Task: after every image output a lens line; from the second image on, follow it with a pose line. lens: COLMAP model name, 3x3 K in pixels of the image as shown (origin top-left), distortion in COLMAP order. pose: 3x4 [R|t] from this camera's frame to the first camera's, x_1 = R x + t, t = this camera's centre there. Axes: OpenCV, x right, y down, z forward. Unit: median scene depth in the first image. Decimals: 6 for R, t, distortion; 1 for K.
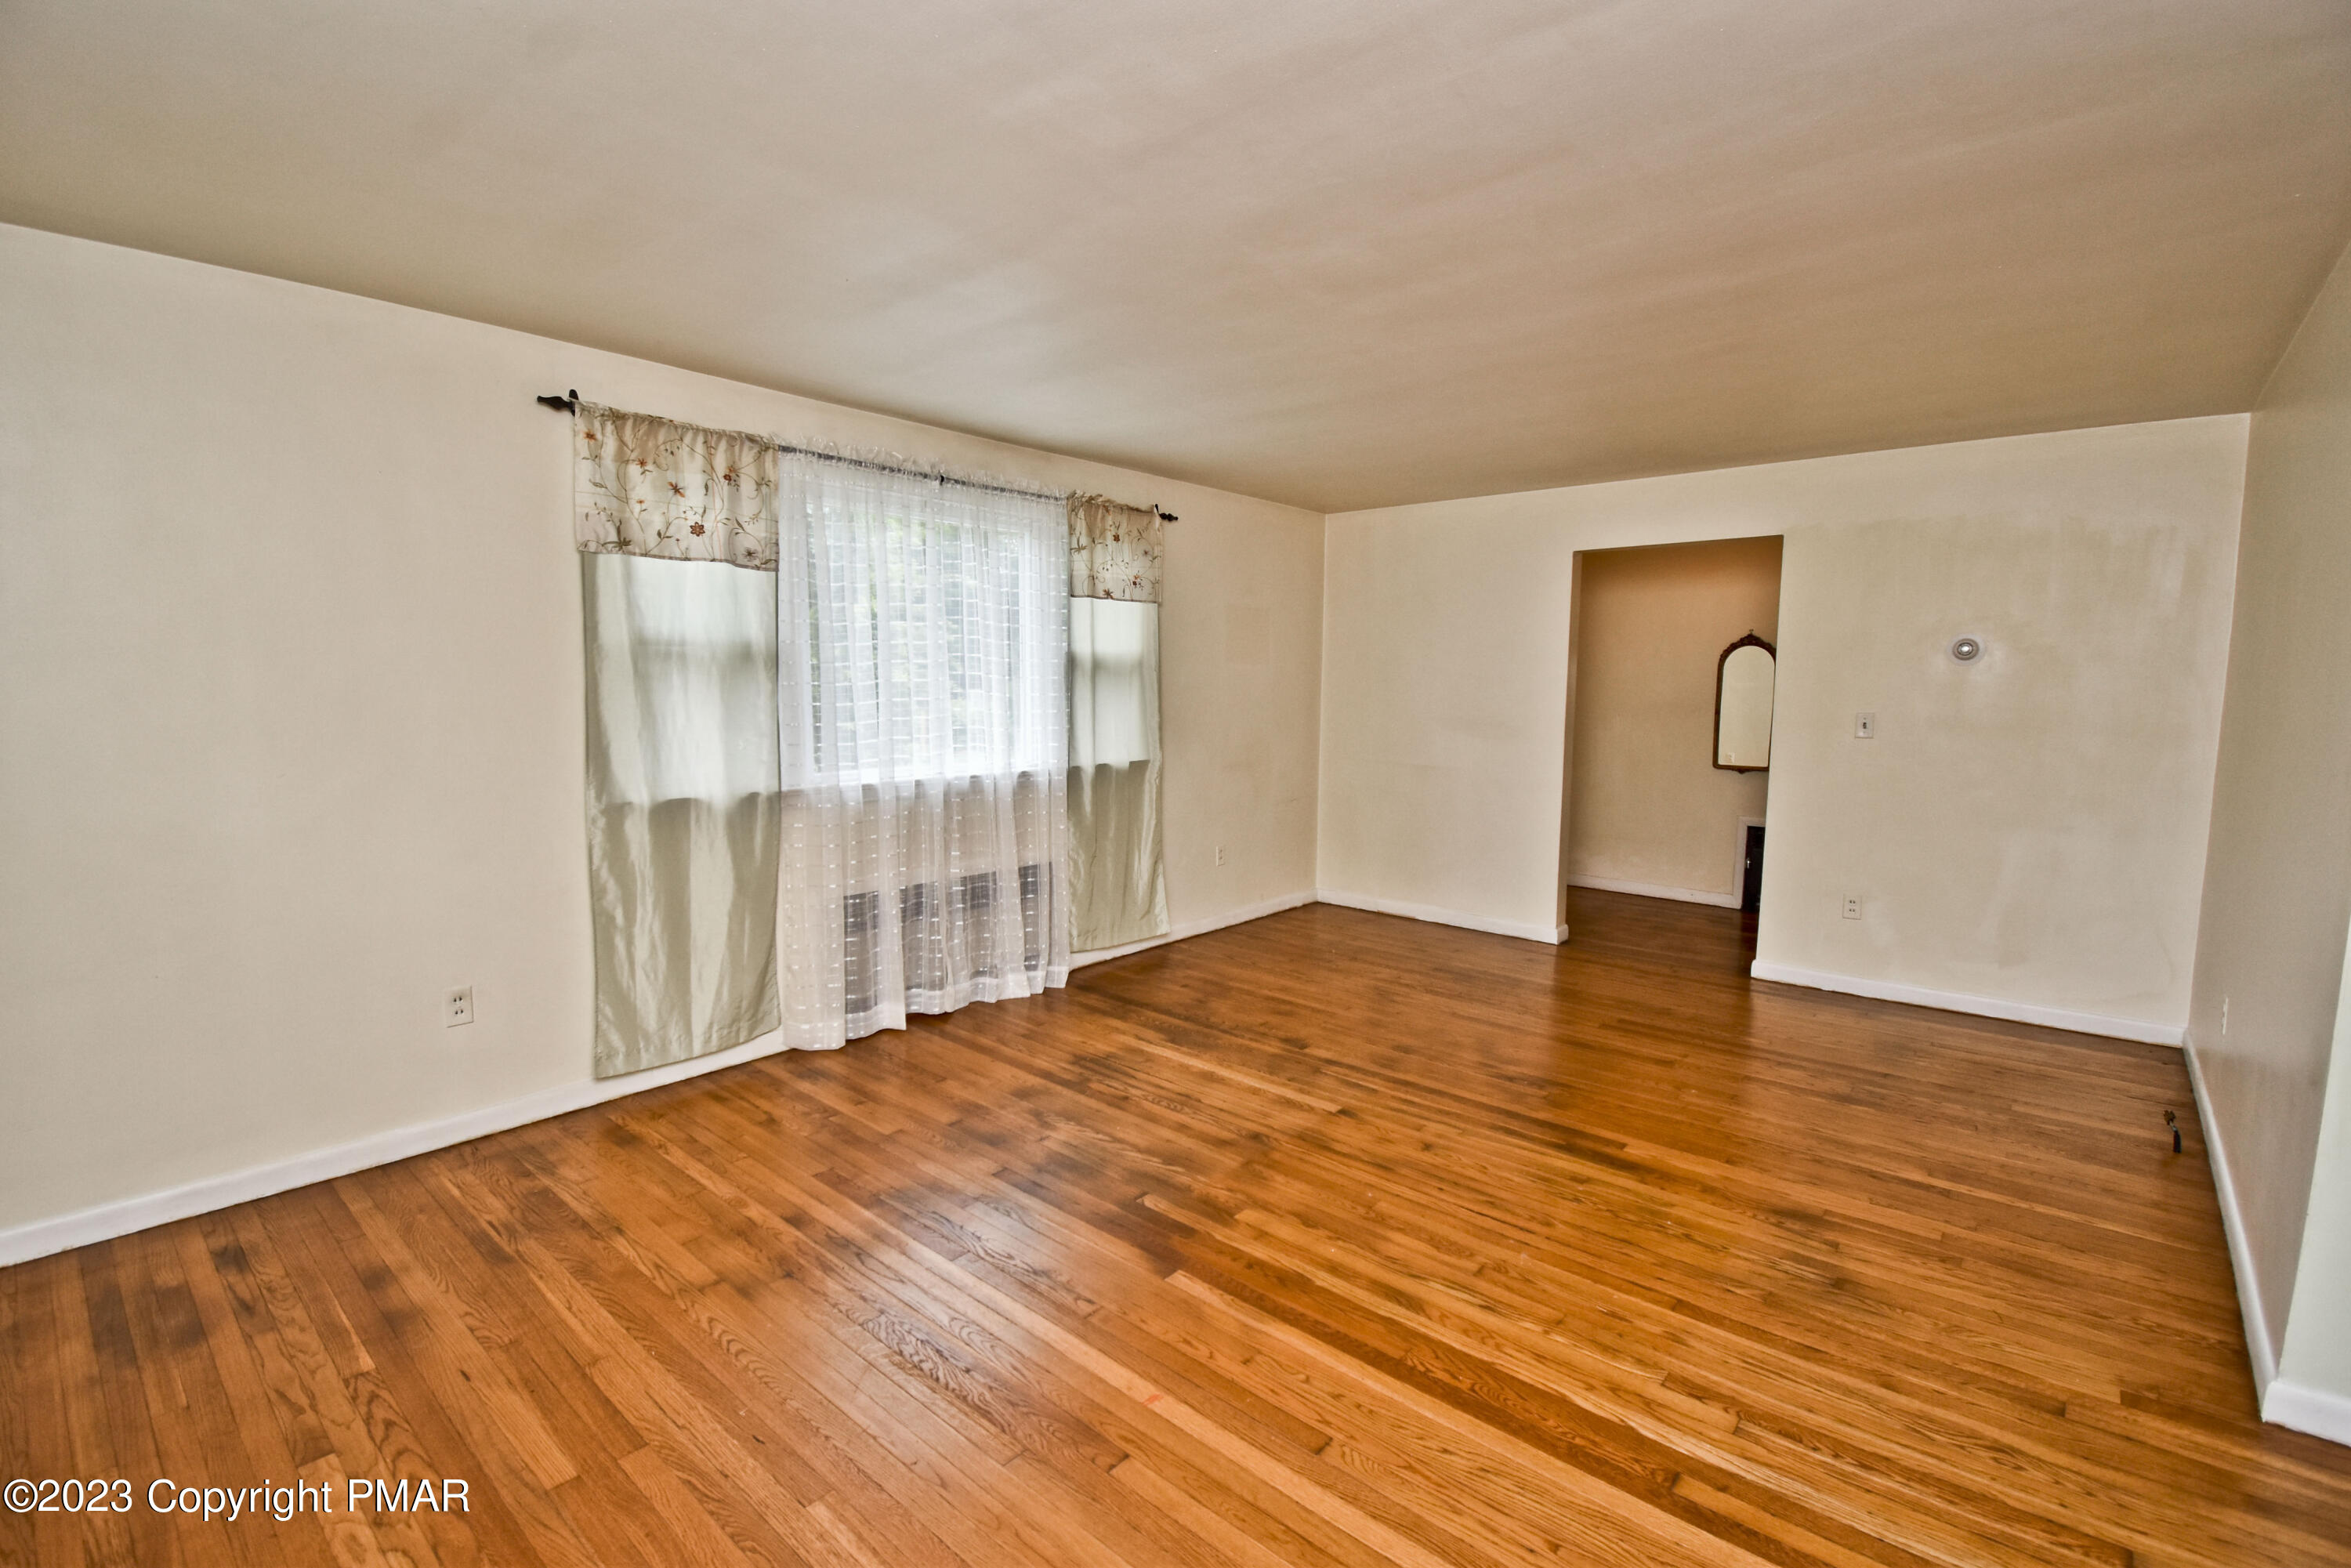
lens RADIAL K [[1063.4, 0, 1175.5], [0, 1063.4, 784.0], [0, 0, 1]] dist [0.021852, -0.024469]
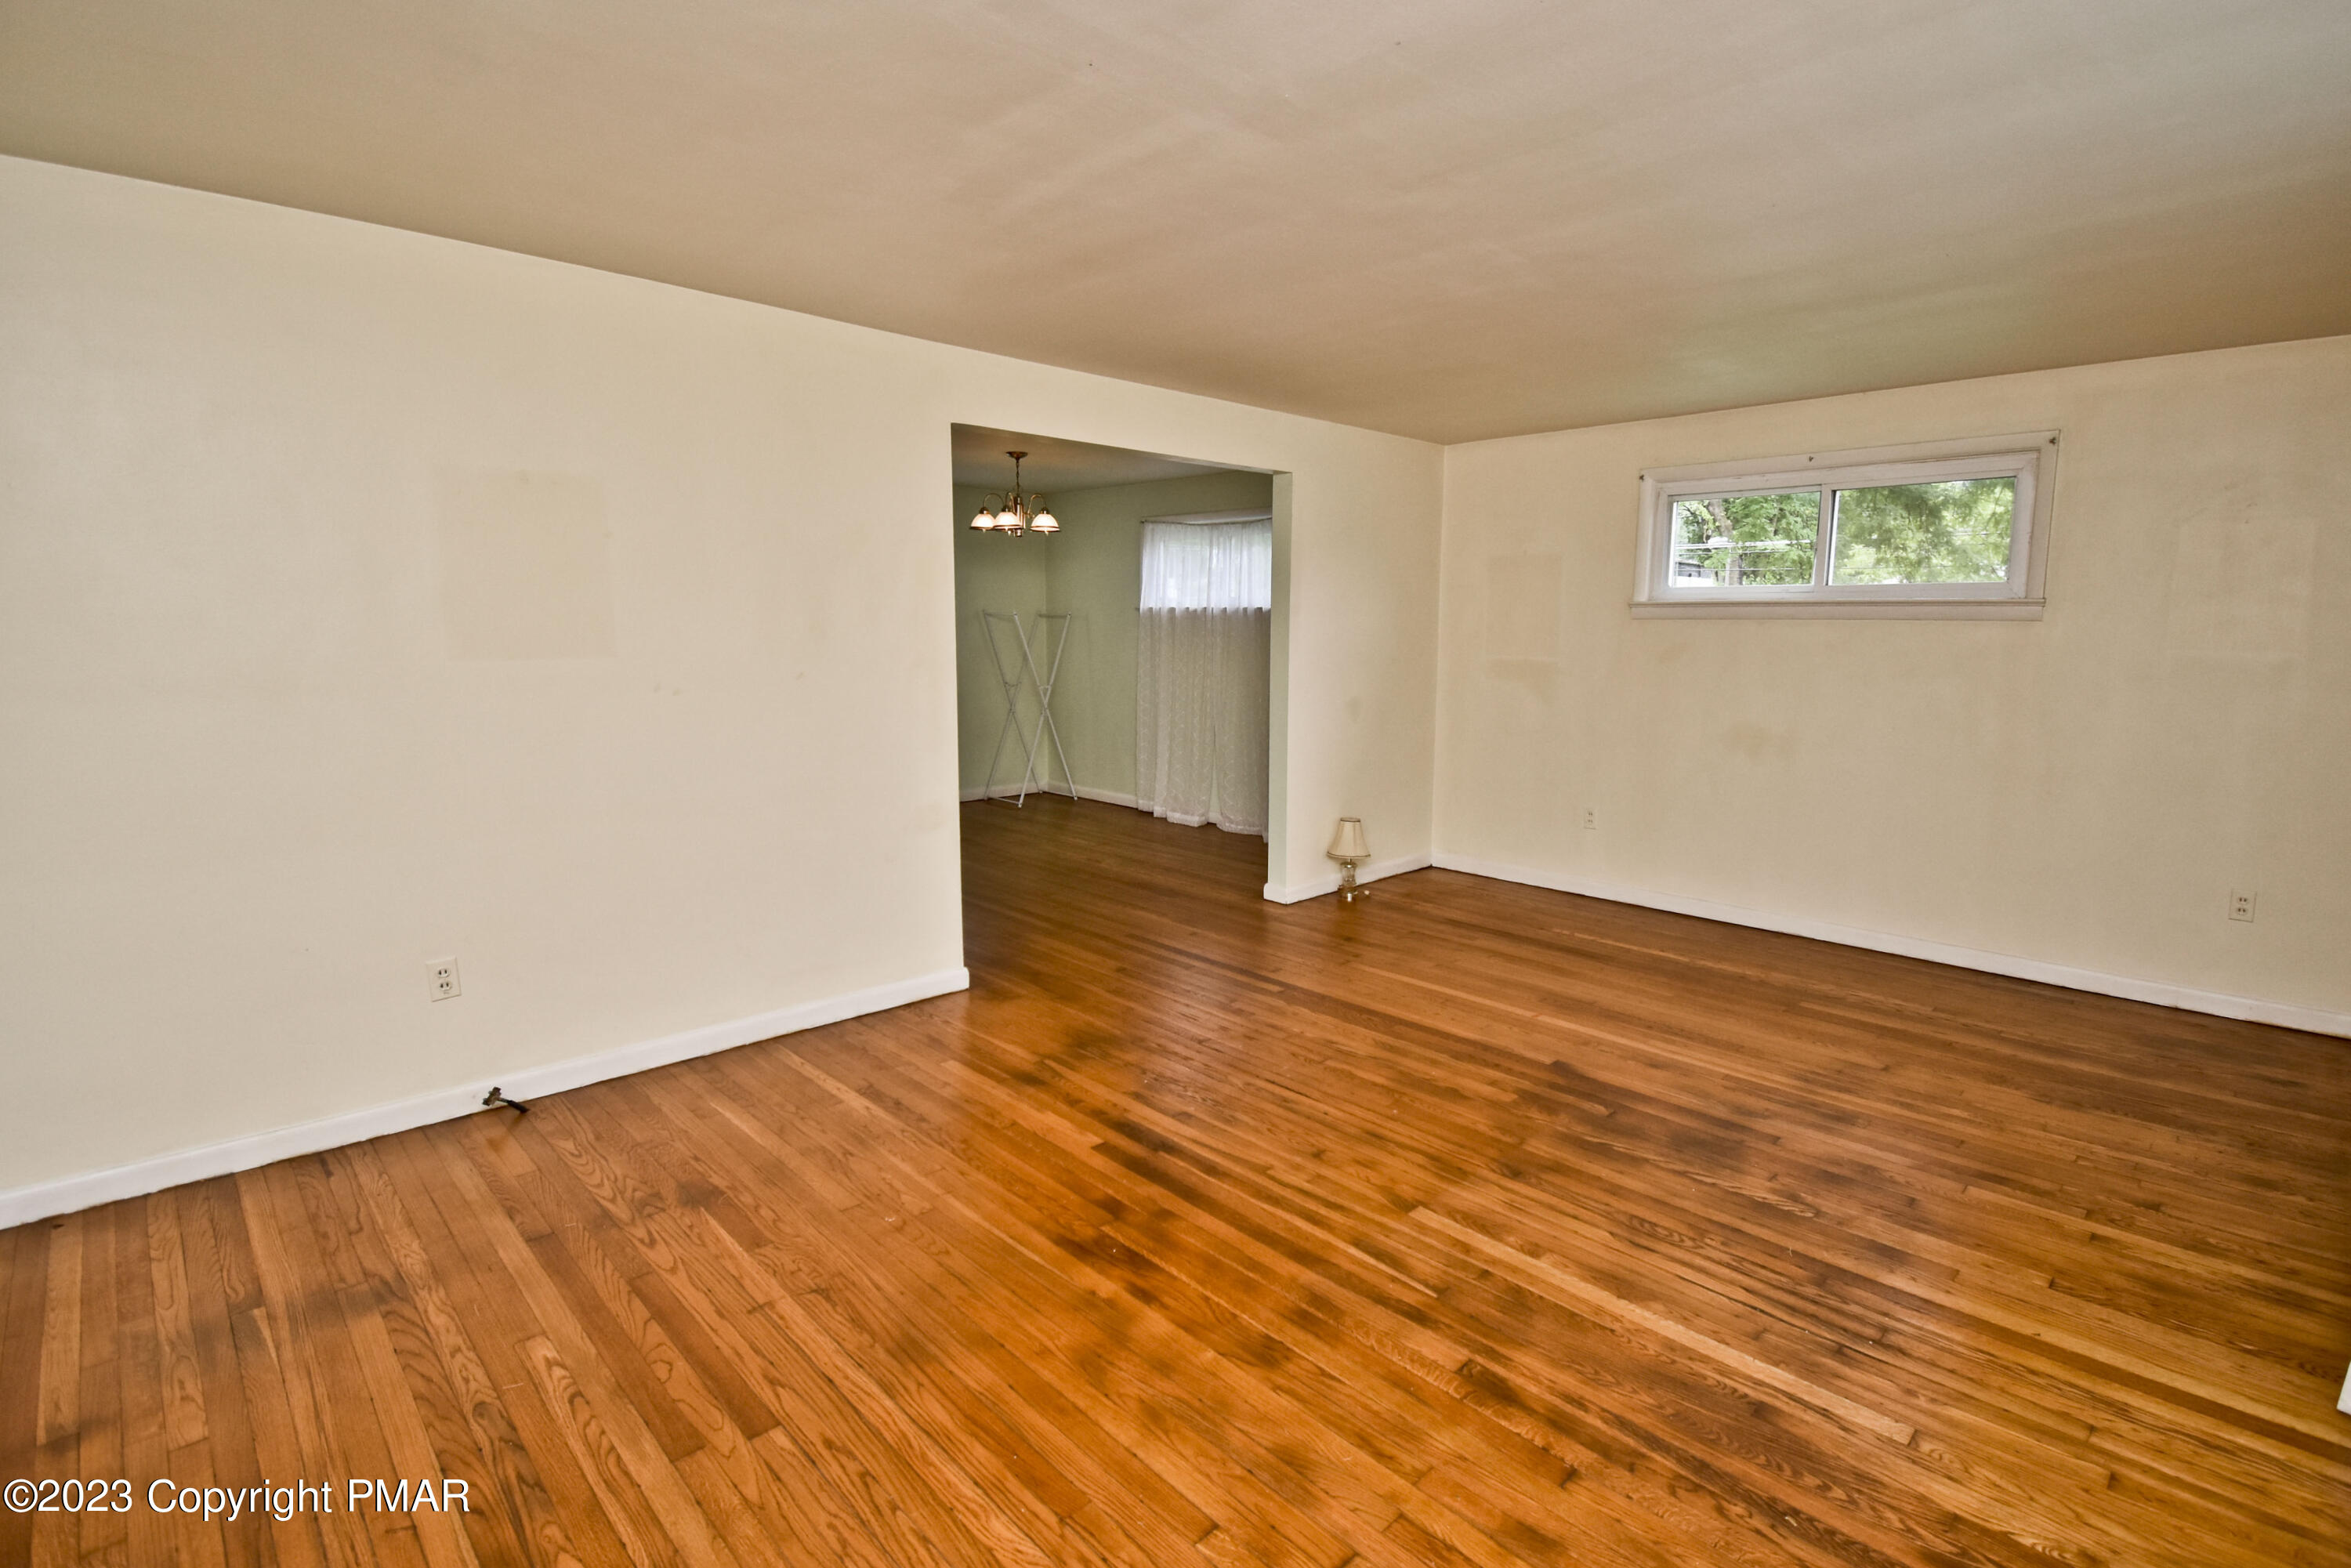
lens RADIAL K [[1109.6, 0, 1221.8], [0, 1109.6, 781.3], [0, 0, 1]] dist [0.020584, -0.024186]
pose [[-0.997114, -0.026542, 0.071122, 0.263636], [-0.008699, 0.970662, 0.240291, -0.185590], [-0.075413, 0.238979, -0.968092, 1.860242]]
